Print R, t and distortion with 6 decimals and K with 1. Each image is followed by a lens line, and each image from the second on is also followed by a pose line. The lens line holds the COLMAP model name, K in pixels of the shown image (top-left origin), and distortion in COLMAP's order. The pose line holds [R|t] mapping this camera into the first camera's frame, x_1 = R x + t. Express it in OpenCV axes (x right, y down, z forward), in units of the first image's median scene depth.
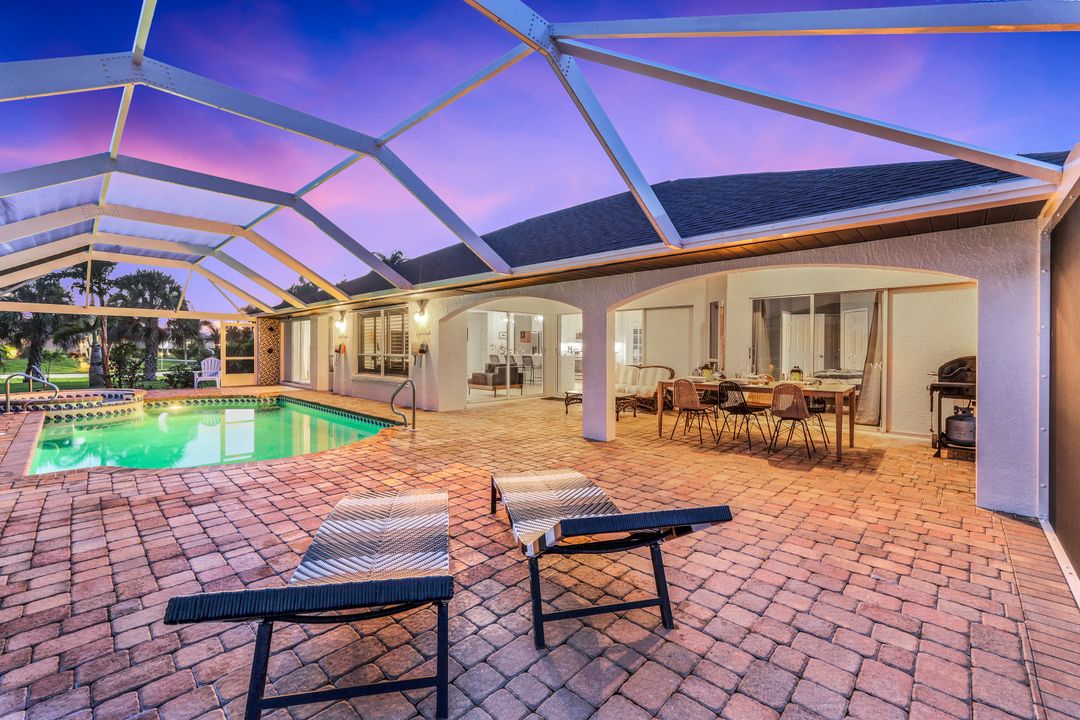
lens RADIAL K [[450.8, 0, 535.2], [0, 450.8, 356.2], [0, 0, 1]] dist [-0.000008, 0.000793]
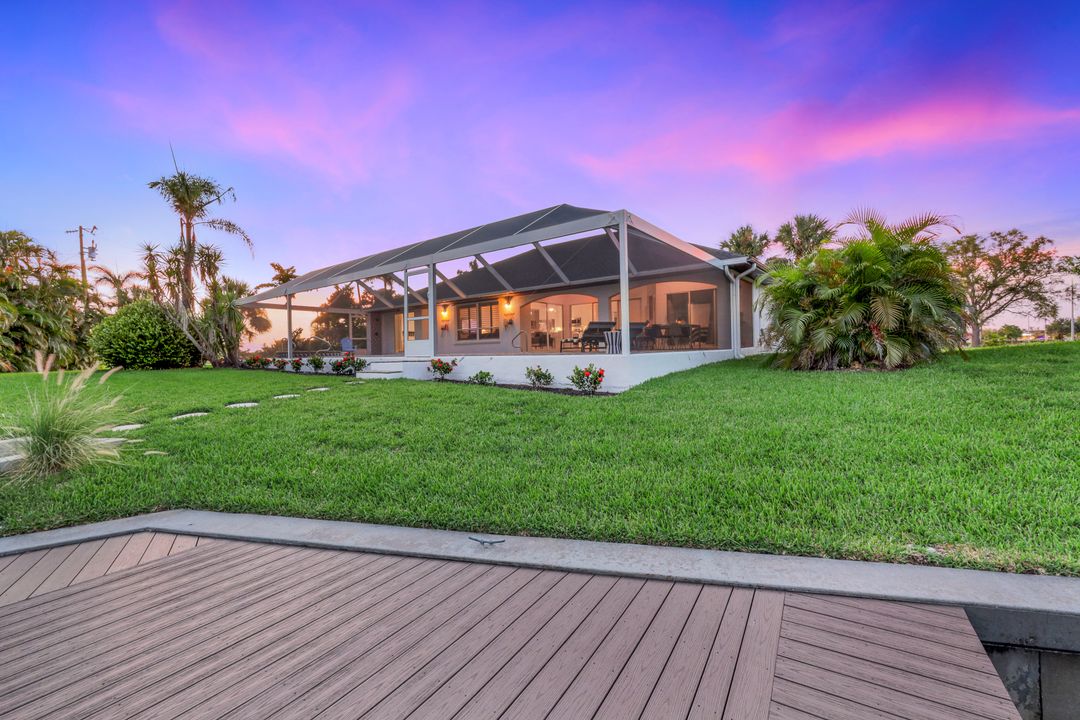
lens RADIAL K [[450.8, 0, 542.6], [0, 450.8, 357.3], [0, 0, 1]] dist [-0.000008, 0.000793]
pose [[0.990433, -0.027445, 0.135237, -0.381062], [0.029299, 0.999502, -0.011734, 0.166065], [-0.134848, 0.015584, 0.990744, -0.974879]]
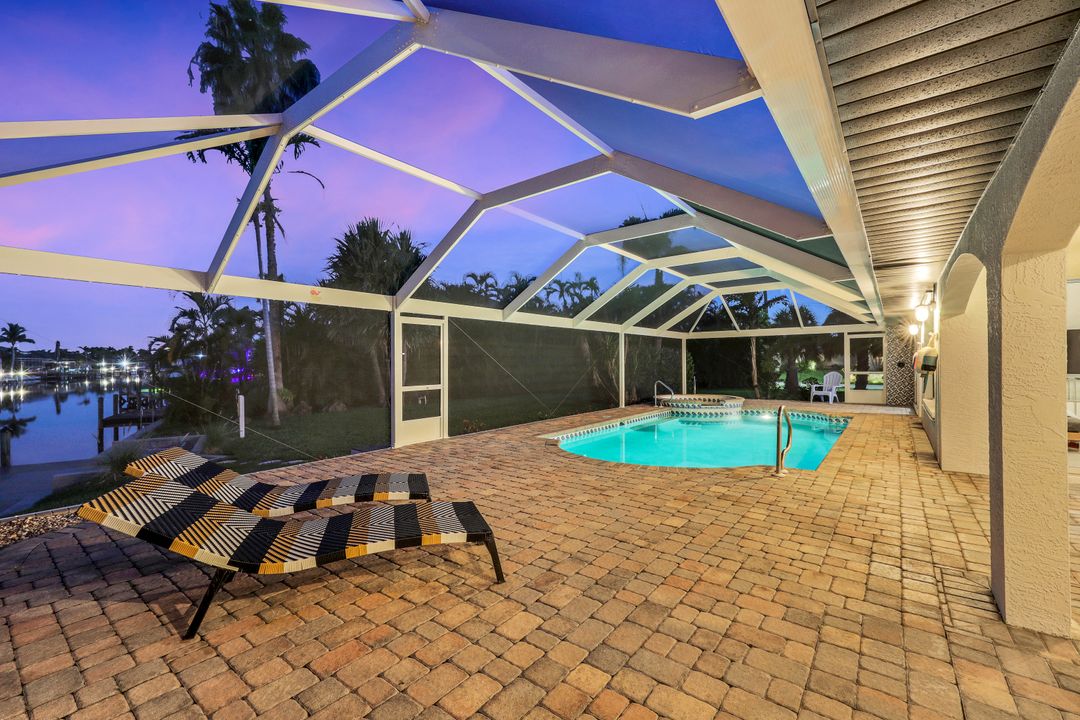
lens RADIAL K [[450.8, 0, 537.4], [0, 450.8, 361.6], [0, 0, 1]] dist [-0.000008, 0.000793]
pose [[0.089313, -0.012281, -0.995928, 0.323039], [-0.003066, 0.999916, -0.012605, -0.008721], [0.995999, 0.004179, 0.089268, 0.387811]]
